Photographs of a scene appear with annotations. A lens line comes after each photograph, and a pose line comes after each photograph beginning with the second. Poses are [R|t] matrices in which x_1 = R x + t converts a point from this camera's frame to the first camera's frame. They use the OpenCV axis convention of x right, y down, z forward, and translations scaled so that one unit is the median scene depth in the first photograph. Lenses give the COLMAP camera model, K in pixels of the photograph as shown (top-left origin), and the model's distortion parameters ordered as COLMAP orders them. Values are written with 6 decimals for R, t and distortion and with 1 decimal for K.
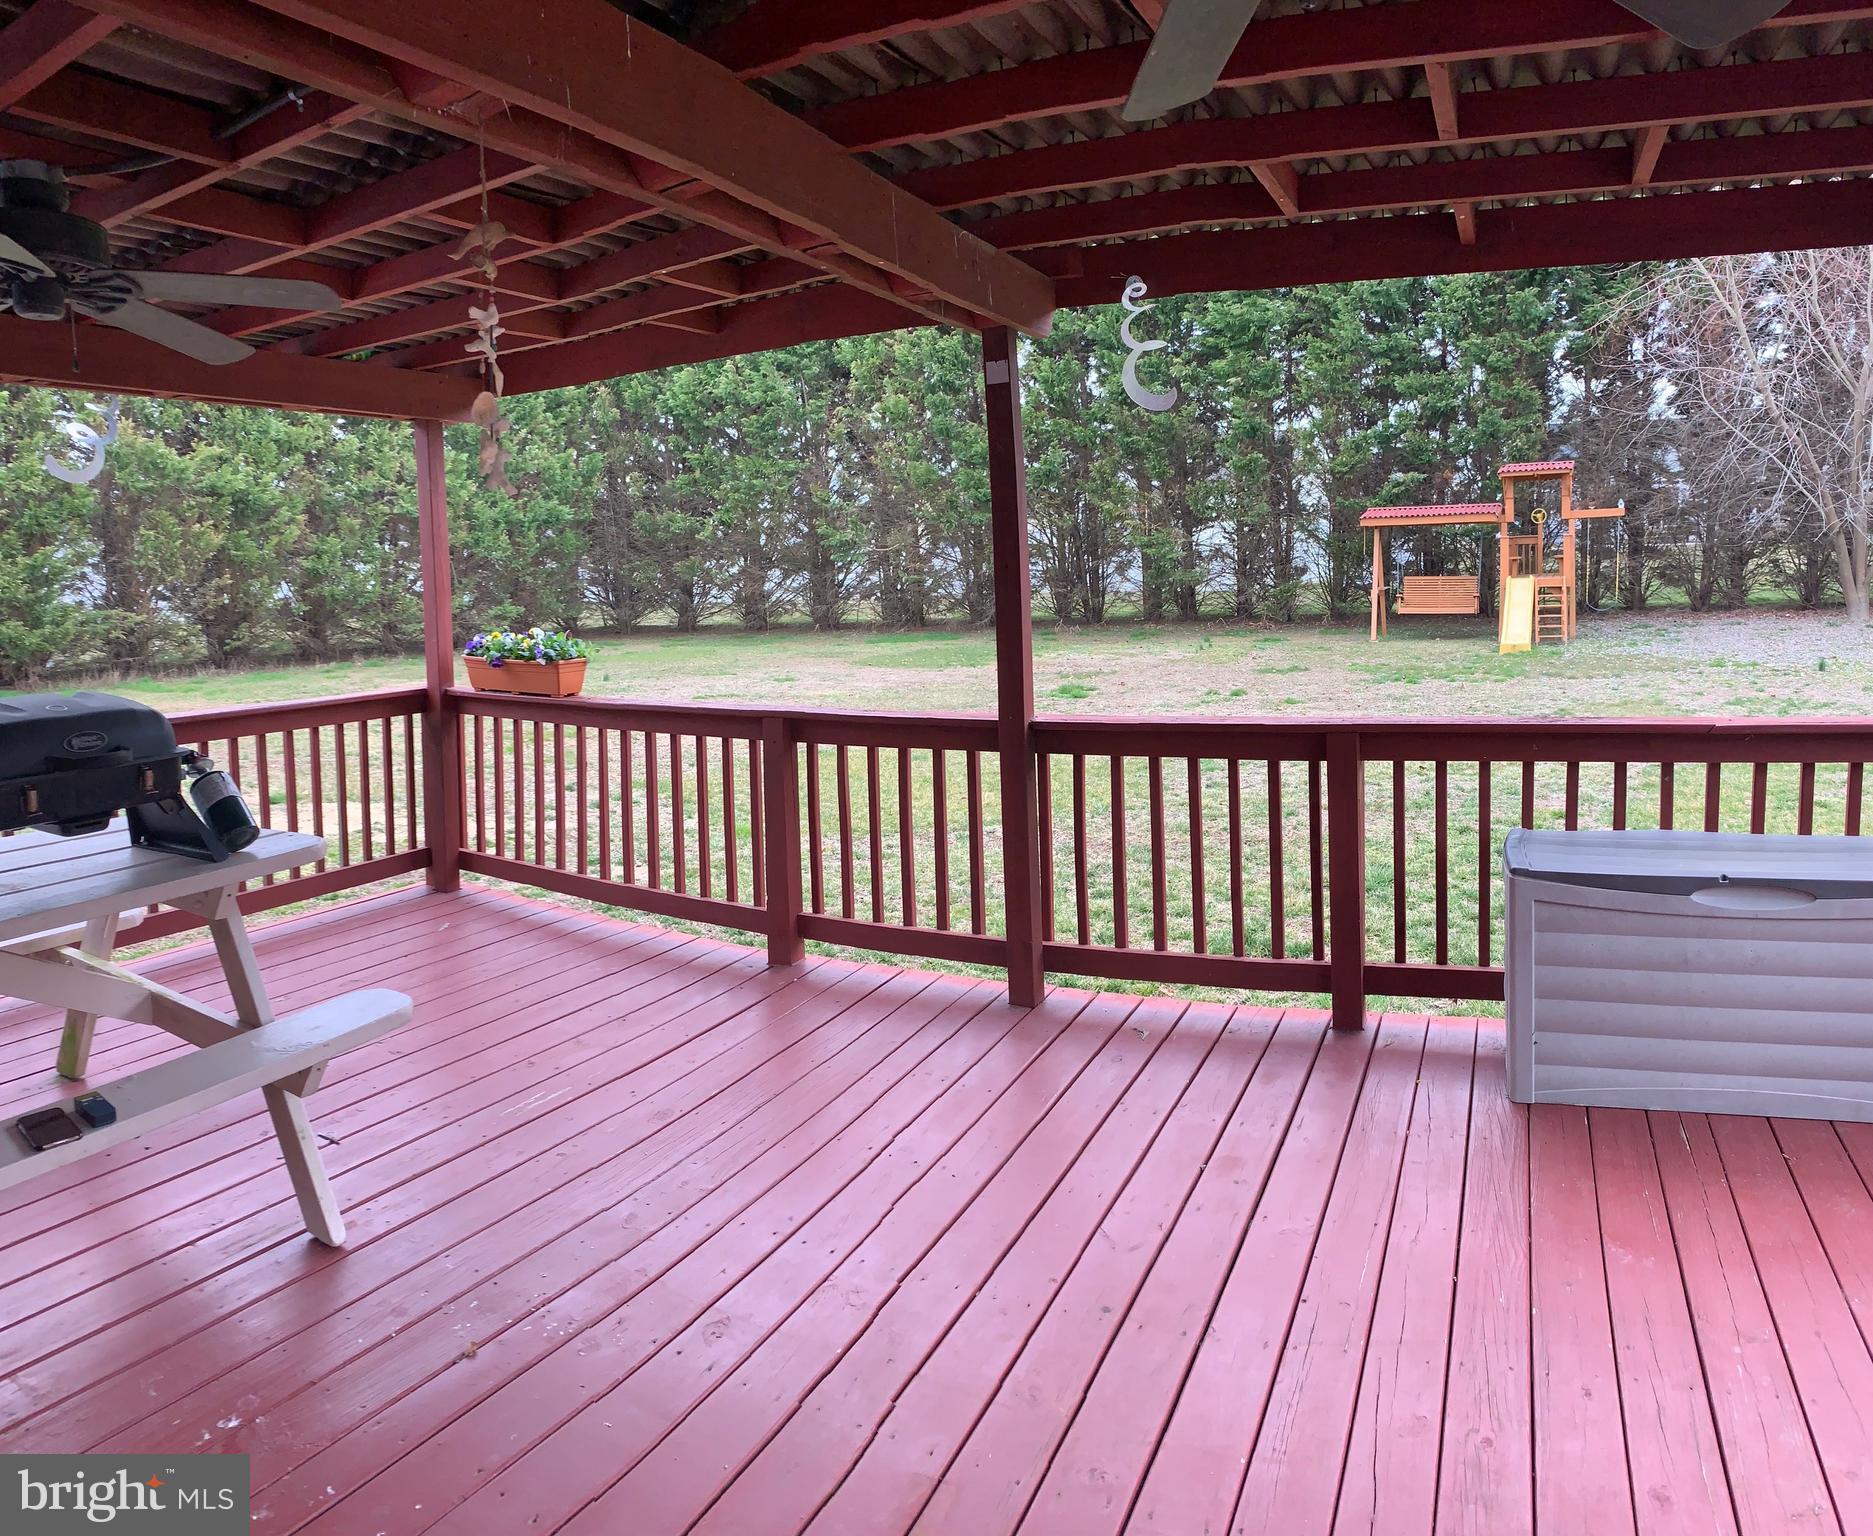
lens RADIAL K [[1617.2, 0, 936.5], [0, 1617.2, 768.0], [0, 0, 1]] dist [-0.018124, 0.021703]
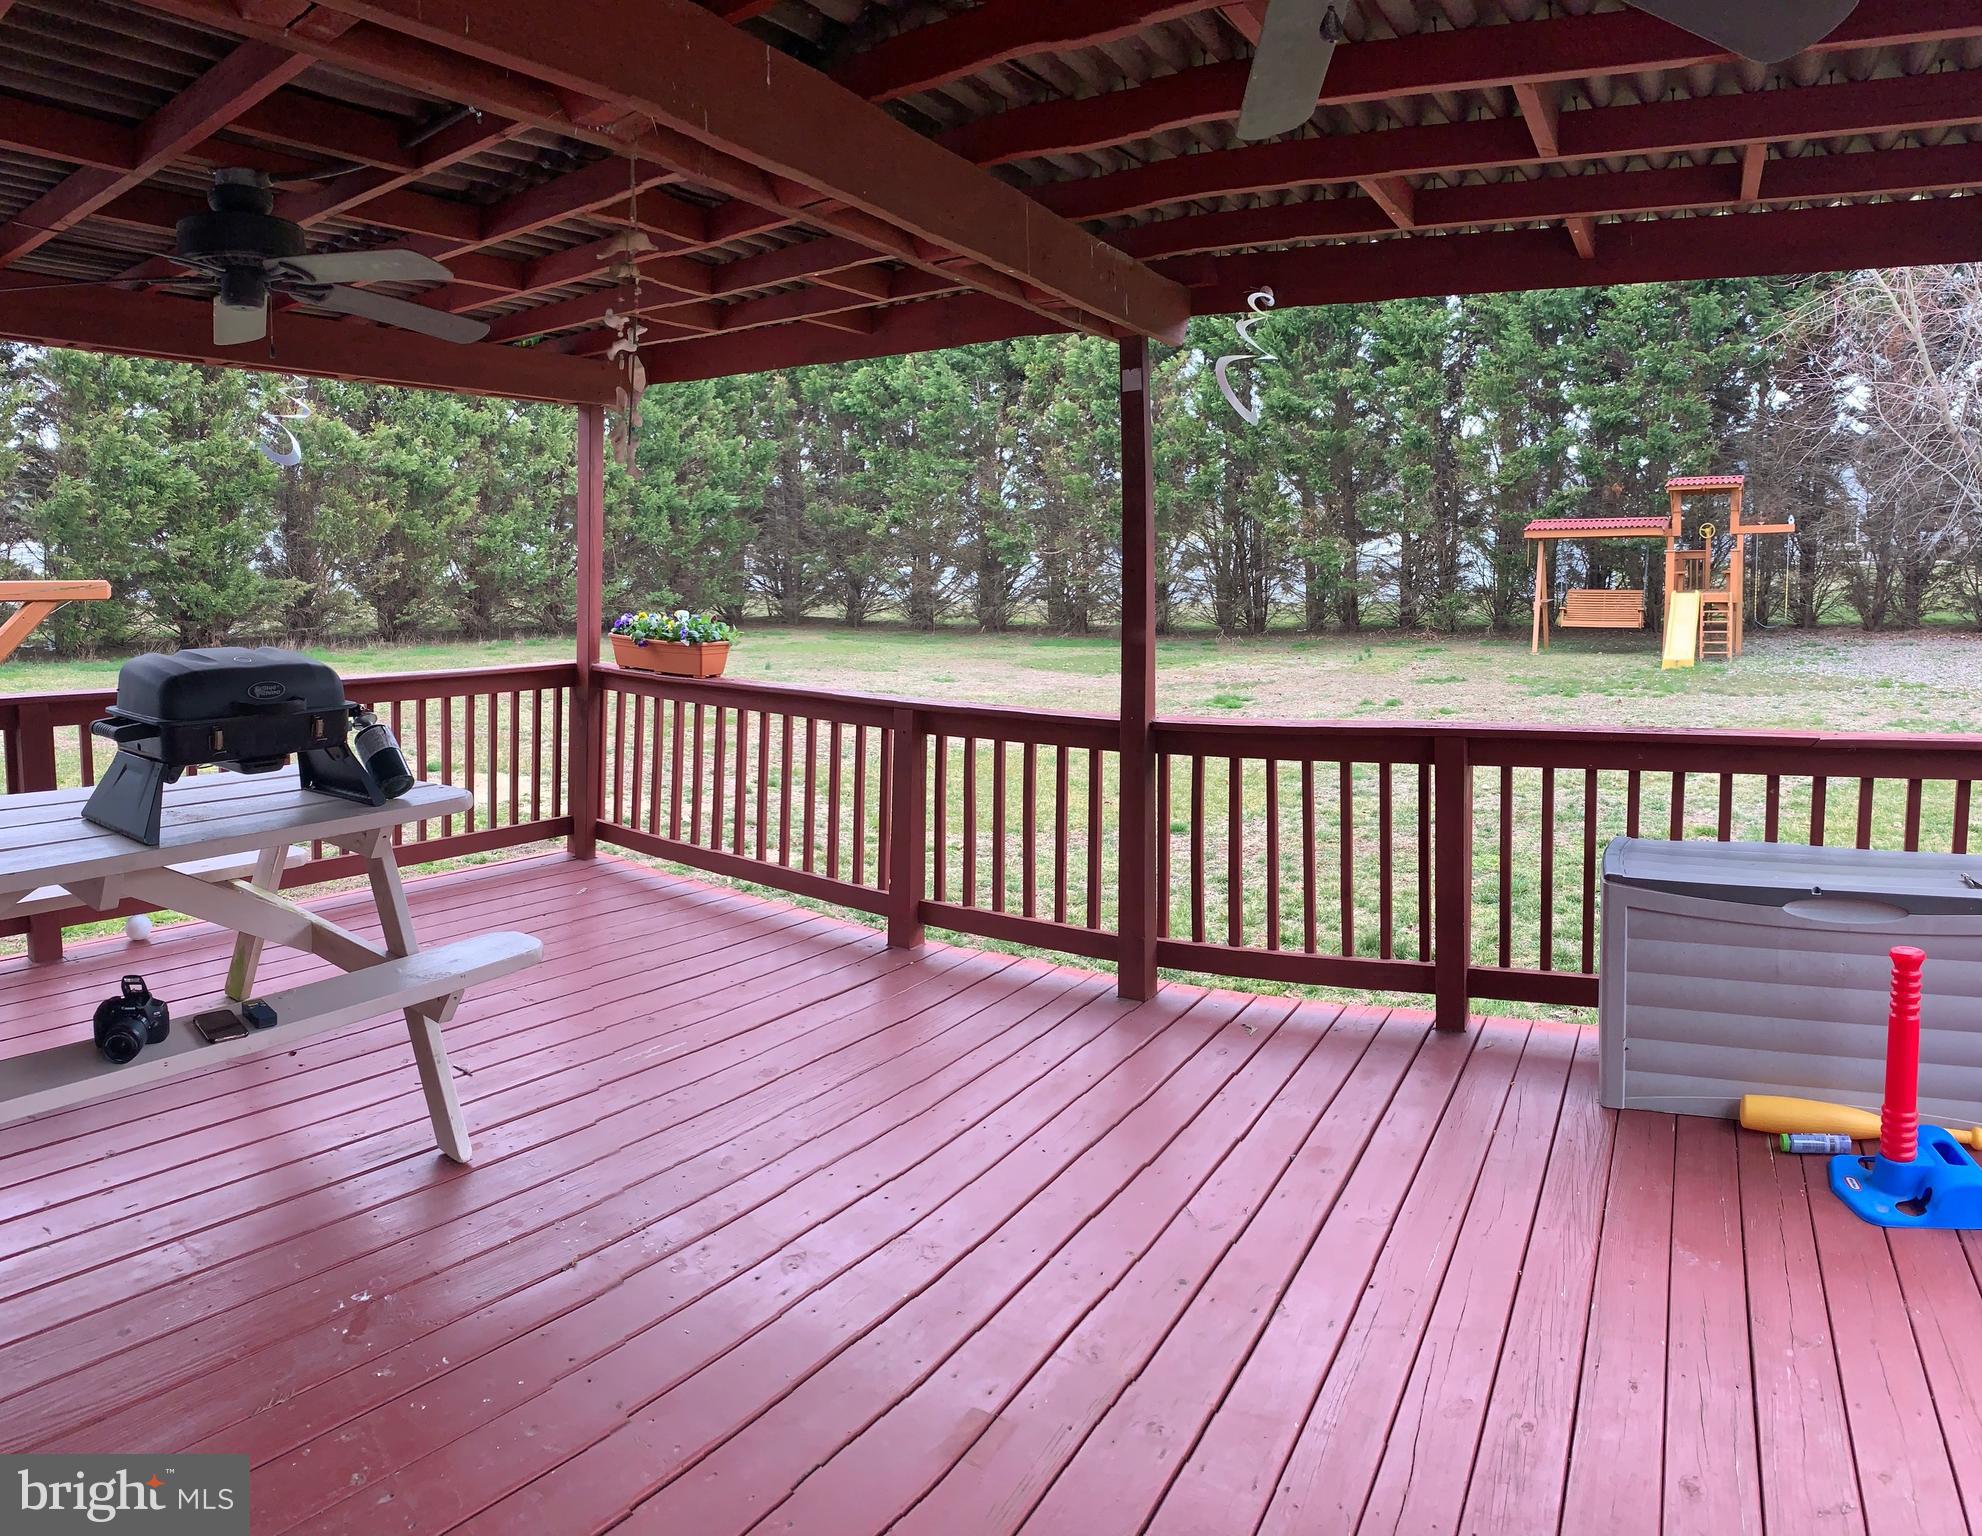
lens RADIAL K [[1841.8, 0, 991.0], [0, 1841.8, 768.0], [0, 0, 1]] dist [0.009072, -0.003652]
pose [[0.993970, 0.039565, -0.102262, 0.079255], [-0.041323, 0.999031, -0.015131, 0.026251], [0.101564, 0.019266, 0.994642, -0.167144]]
